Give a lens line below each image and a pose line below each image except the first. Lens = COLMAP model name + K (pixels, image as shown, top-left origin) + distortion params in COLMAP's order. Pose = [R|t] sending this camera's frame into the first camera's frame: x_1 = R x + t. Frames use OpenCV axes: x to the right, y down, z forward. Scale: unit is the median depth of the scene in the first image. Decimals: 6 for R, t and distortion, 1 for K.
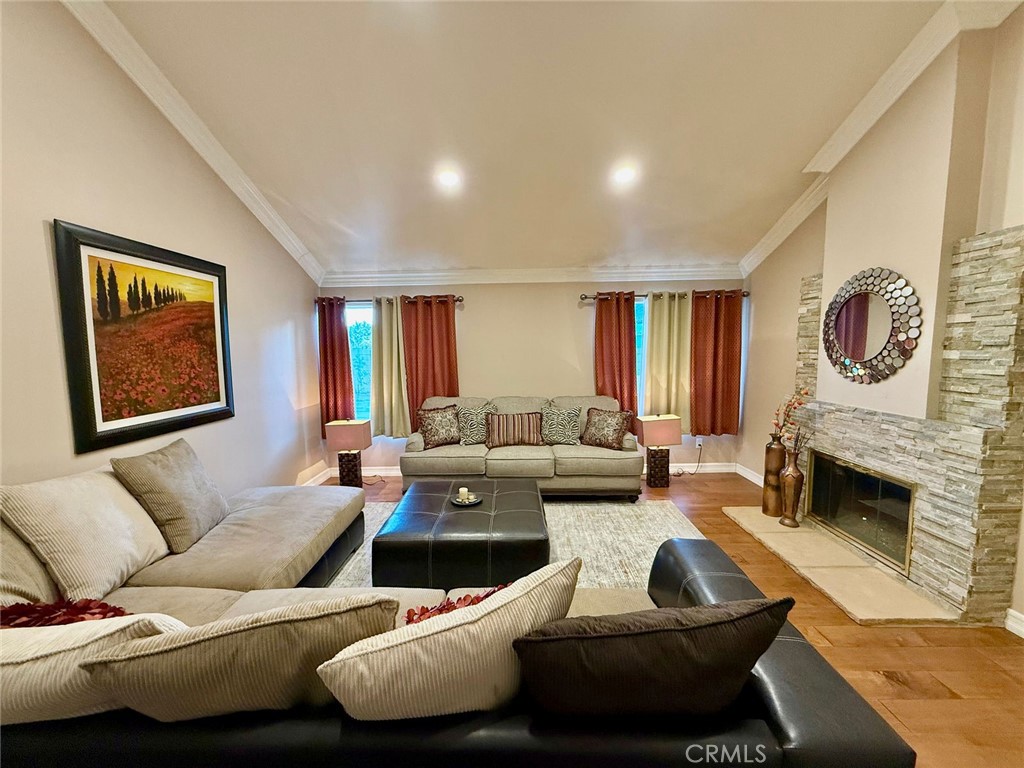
lens RADIAL K [[408.7, 0, 509.9], [0, 408.7, 384.7], [0, 0, 1]] dist [-0.000272, 0.000138]
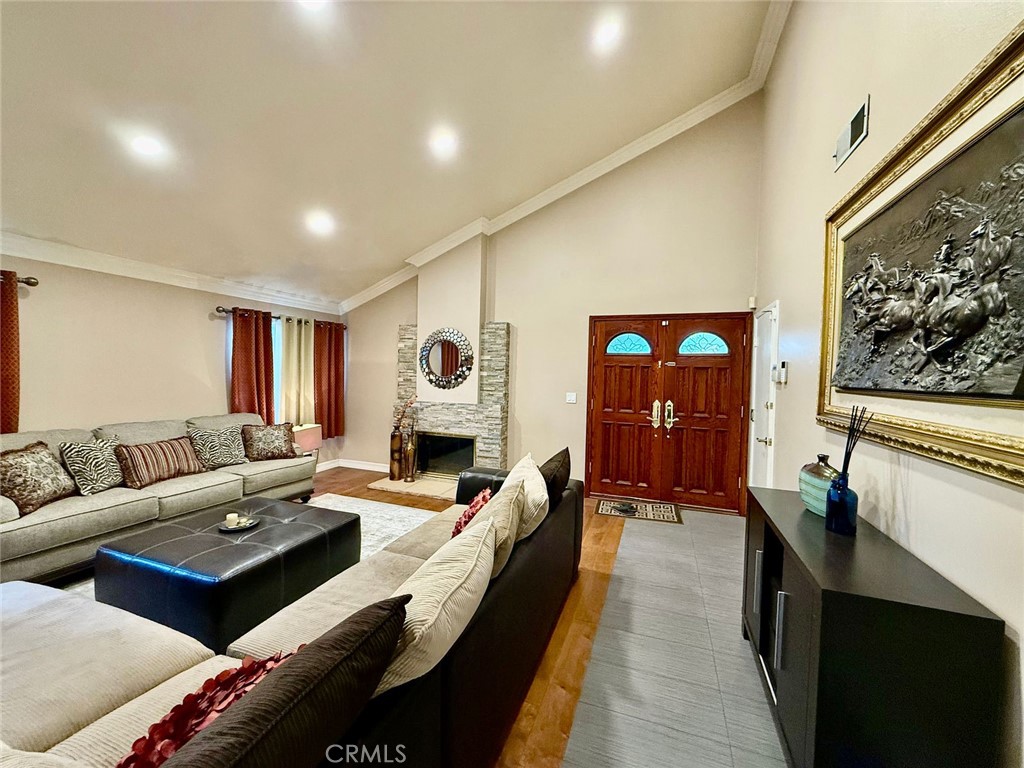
lens RADIAL K [[408.7, 0, 511.8], [0, 408.7, 382.6], [0, 0, 1]] dist [-0.000272, 0.000138]
pose [[0.330710, -0.004828, 0.943720, -0.727816], [0.060909, 0.998011, -0.016239, 0.015161], [-0.941765, 0.062852, 0.330346, 0.098432]]
